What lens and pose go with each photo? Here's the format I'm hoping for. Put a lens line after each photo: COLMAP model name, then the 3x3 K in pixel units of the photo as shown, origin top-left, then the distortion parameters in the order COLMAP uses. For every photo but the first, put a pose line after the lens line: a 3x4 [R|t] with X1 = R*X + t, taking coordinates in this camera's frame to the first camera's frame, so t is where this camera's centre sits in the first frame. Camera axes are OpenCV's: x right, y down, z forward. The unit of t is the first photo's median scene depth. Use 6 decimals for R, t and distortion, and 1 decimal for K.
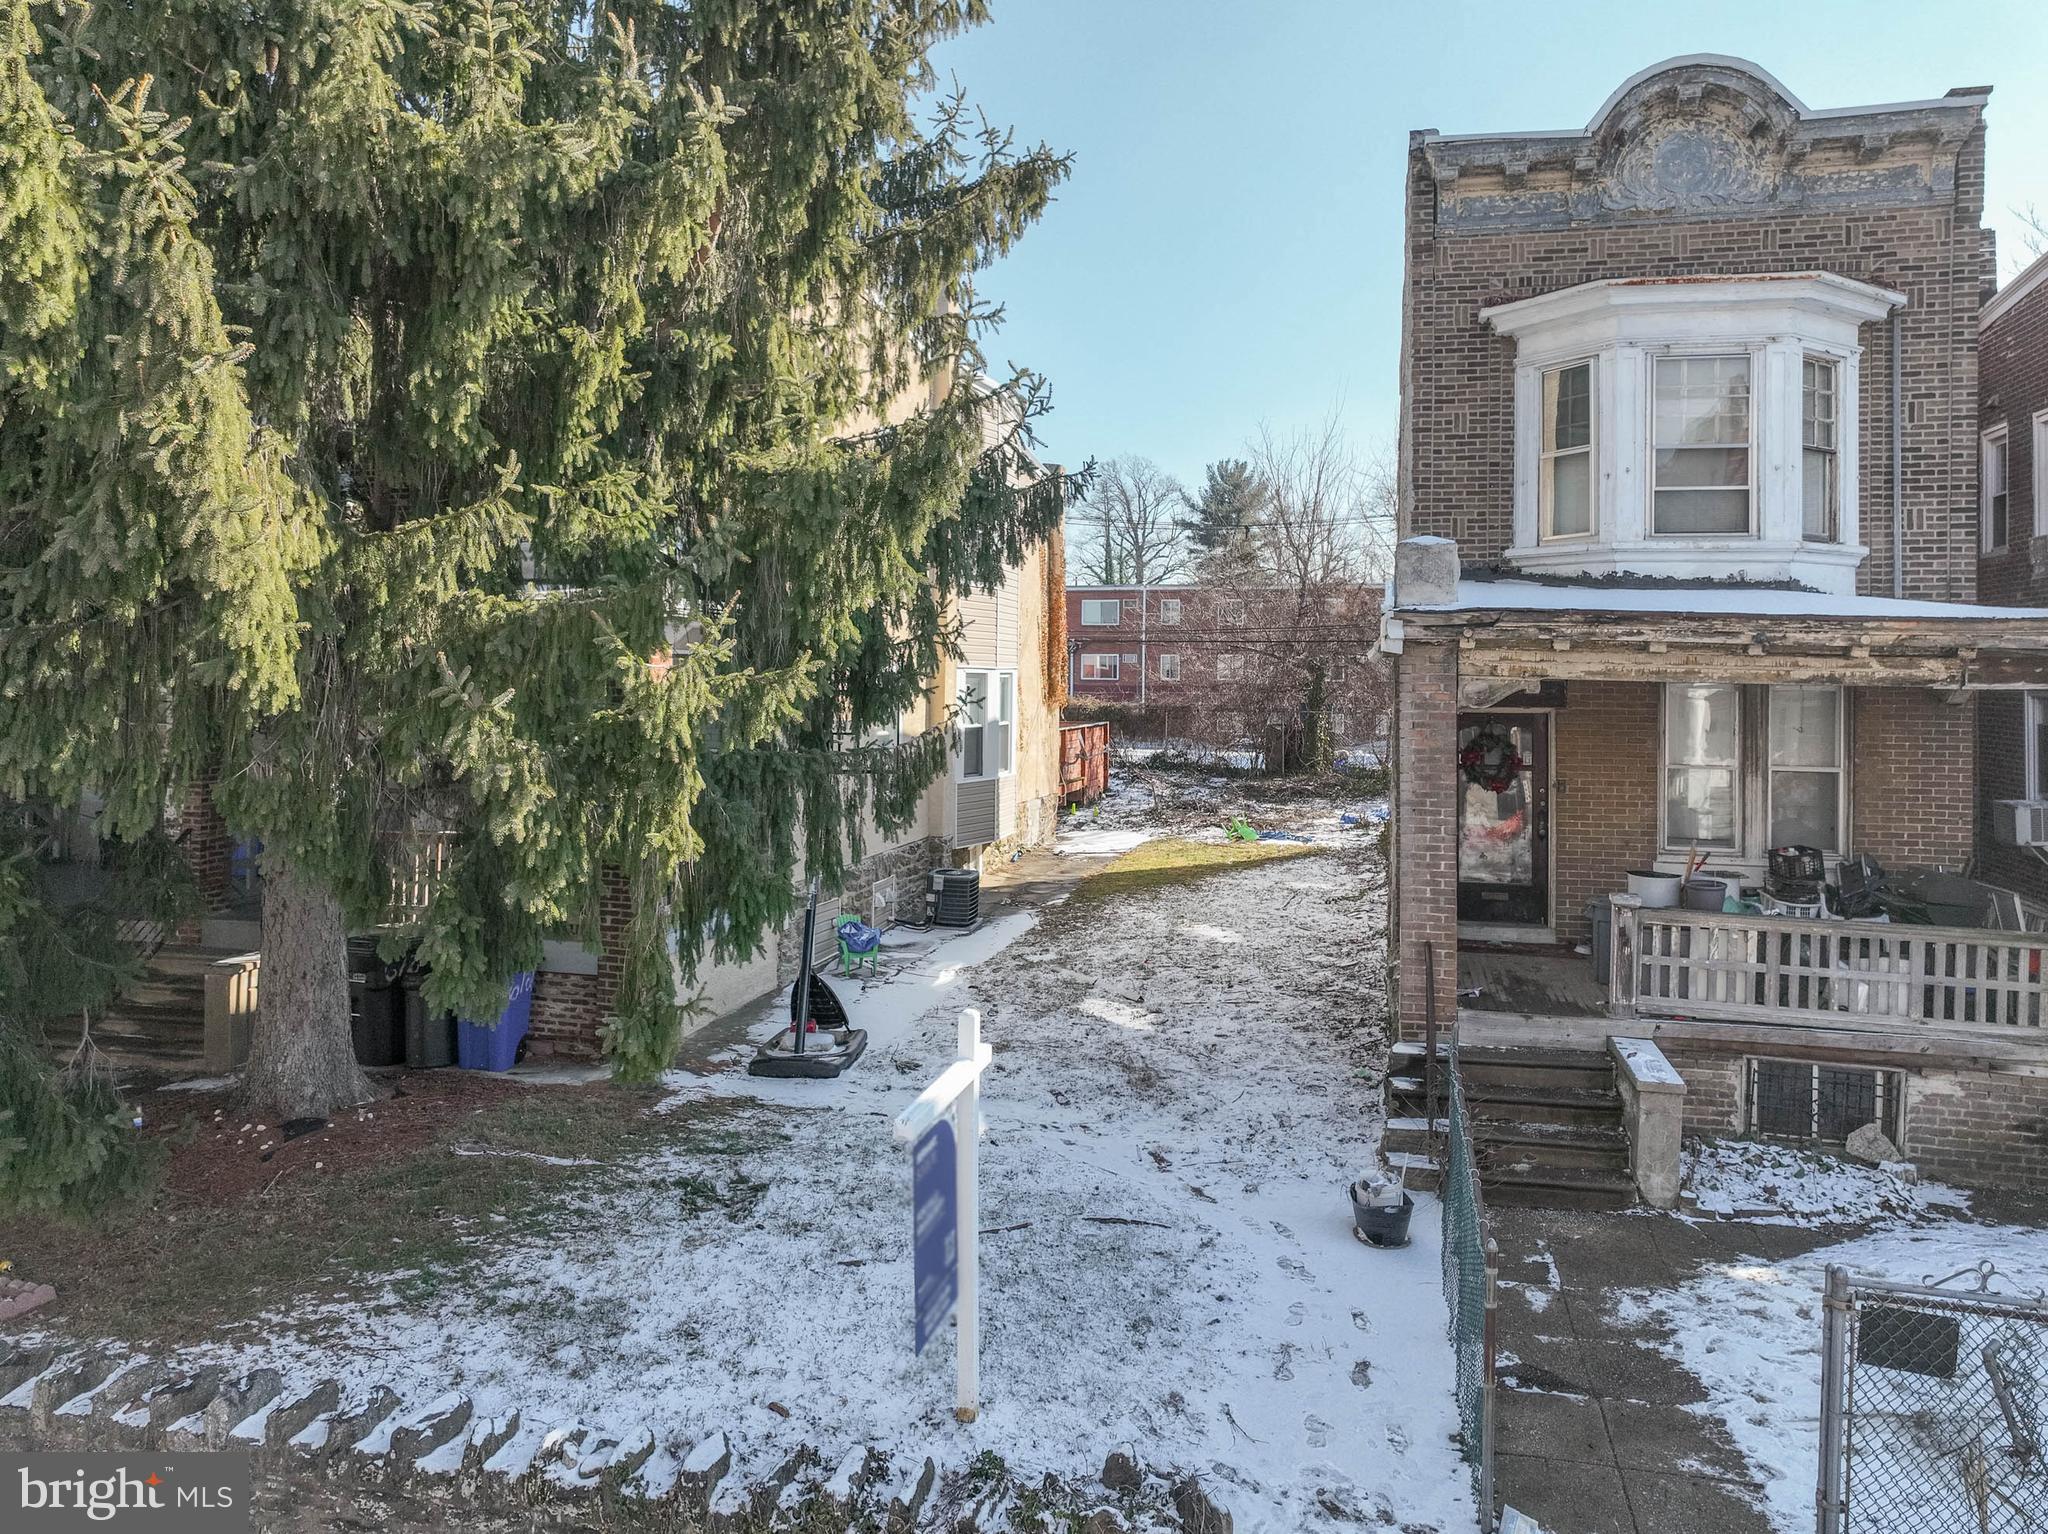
lens RADIAL K [[1480.6, 0, 1027.6], [0, 1480.6, 653.0], [0, 0, 1]] dist [0.002360, 0.004993]
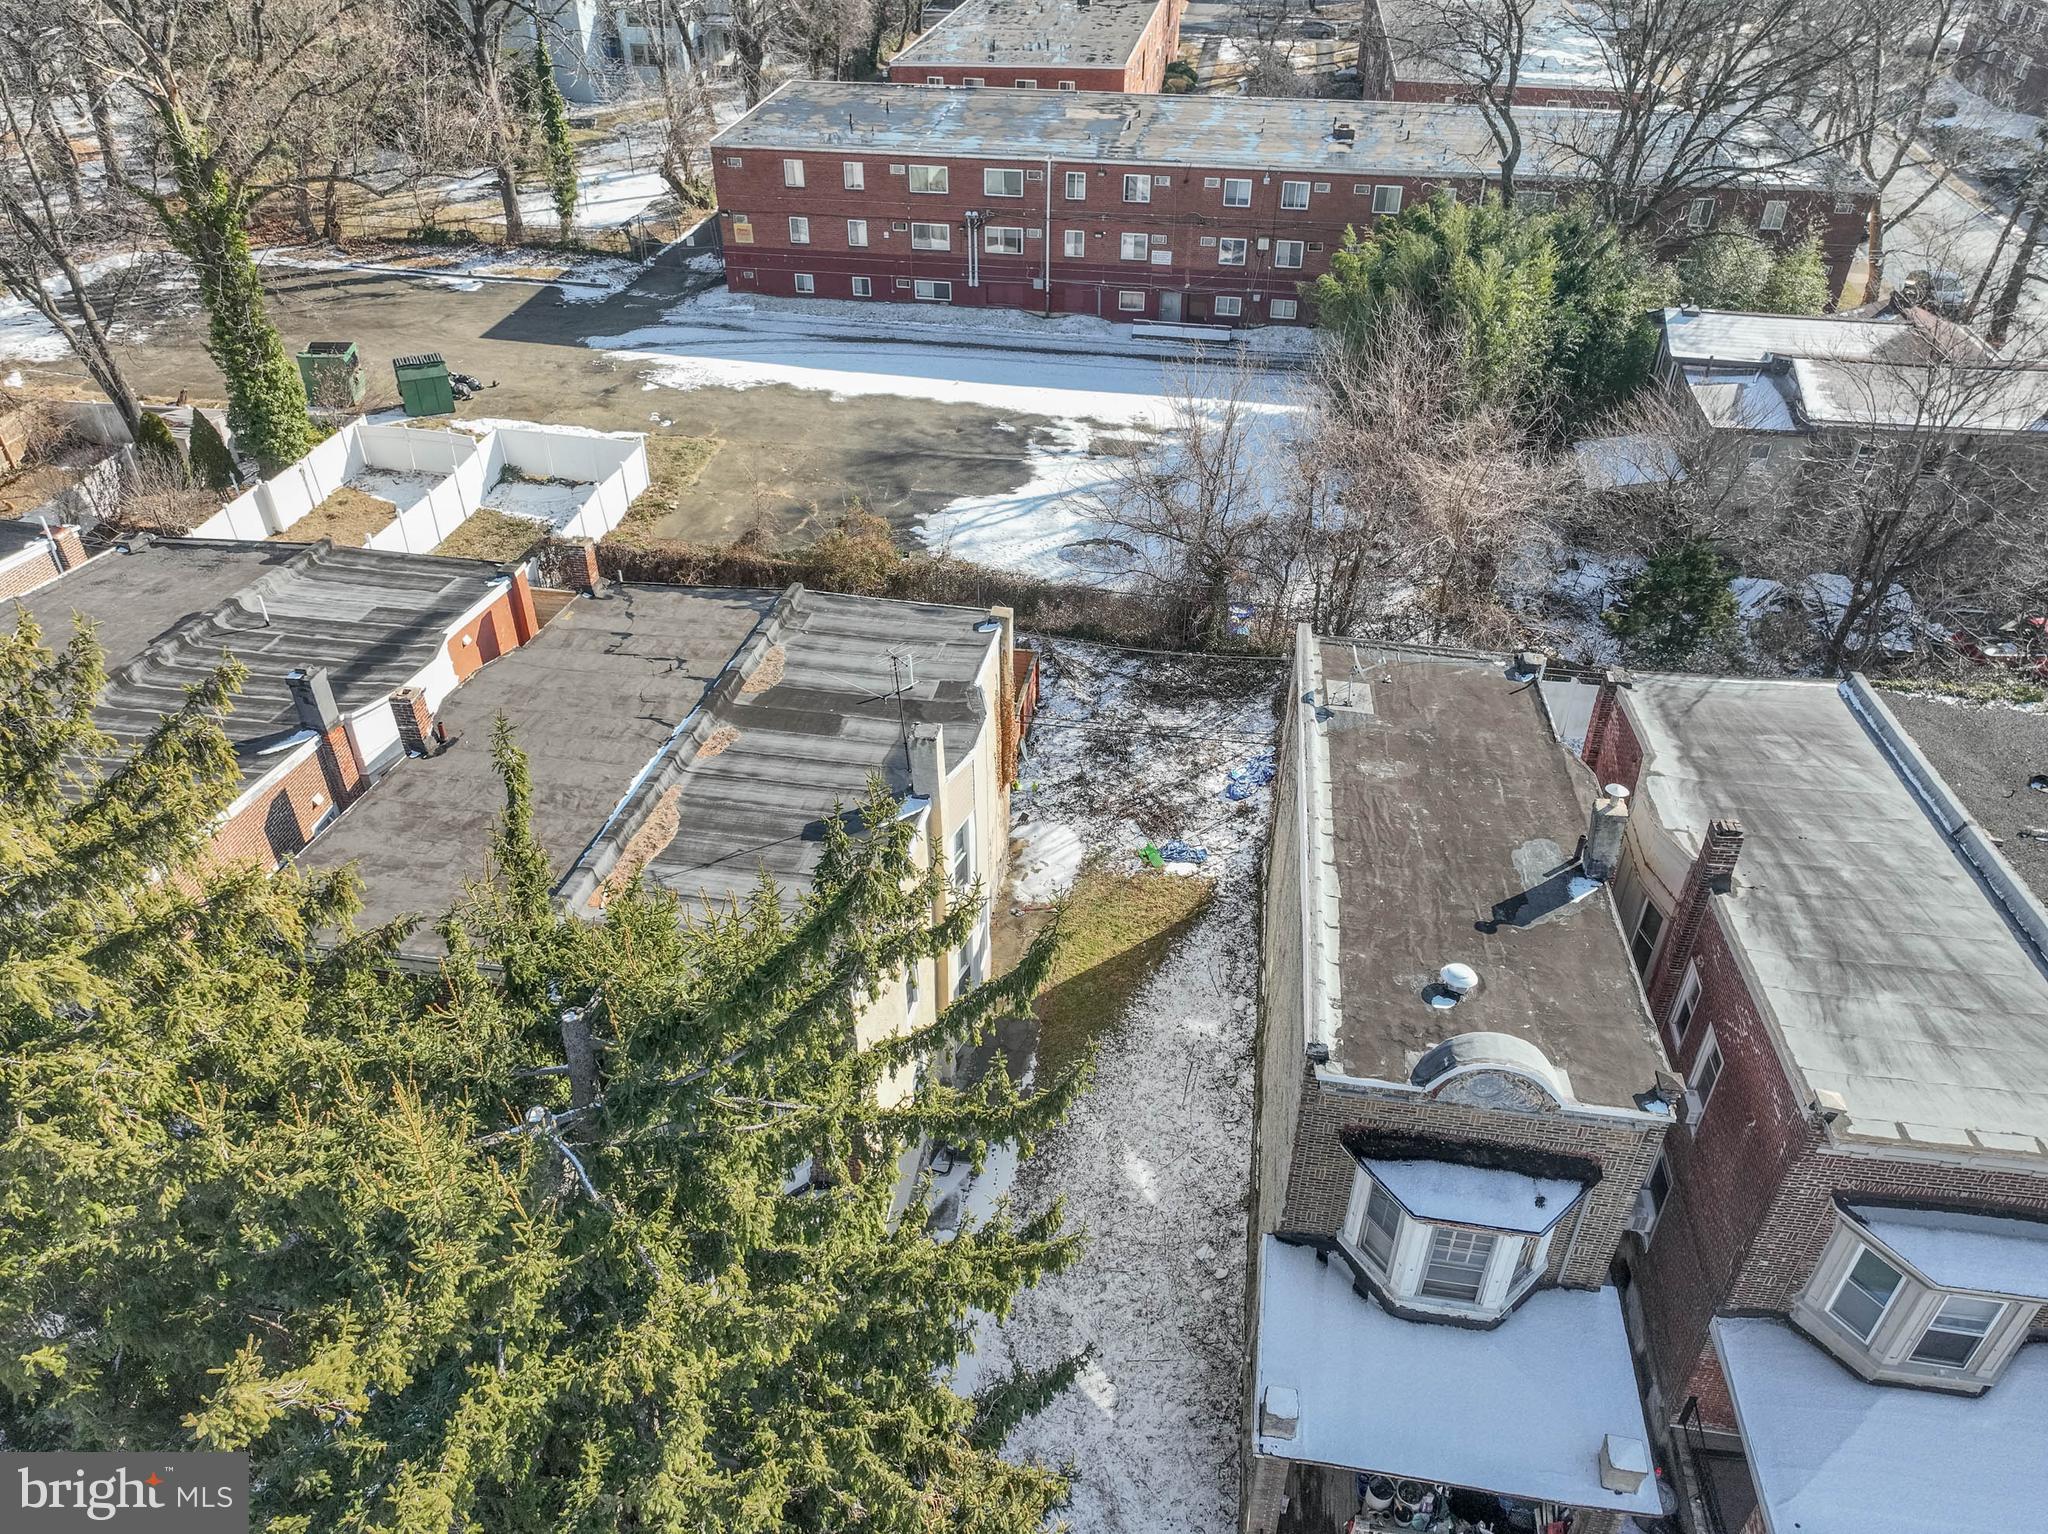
lens RADIAL K [[1441.6, 0, 1030.8], [0, 1441.6, 759.8], [0, 0, 1]] dist [0.007919, -0.000078]
pose [[0.996192, -0.054543, 0.068023, -0.101250], [0.003481, 0.804432, 0.594035, -1.627412], [-0.087120, -0.591536, 0.801558, 0.092036]]
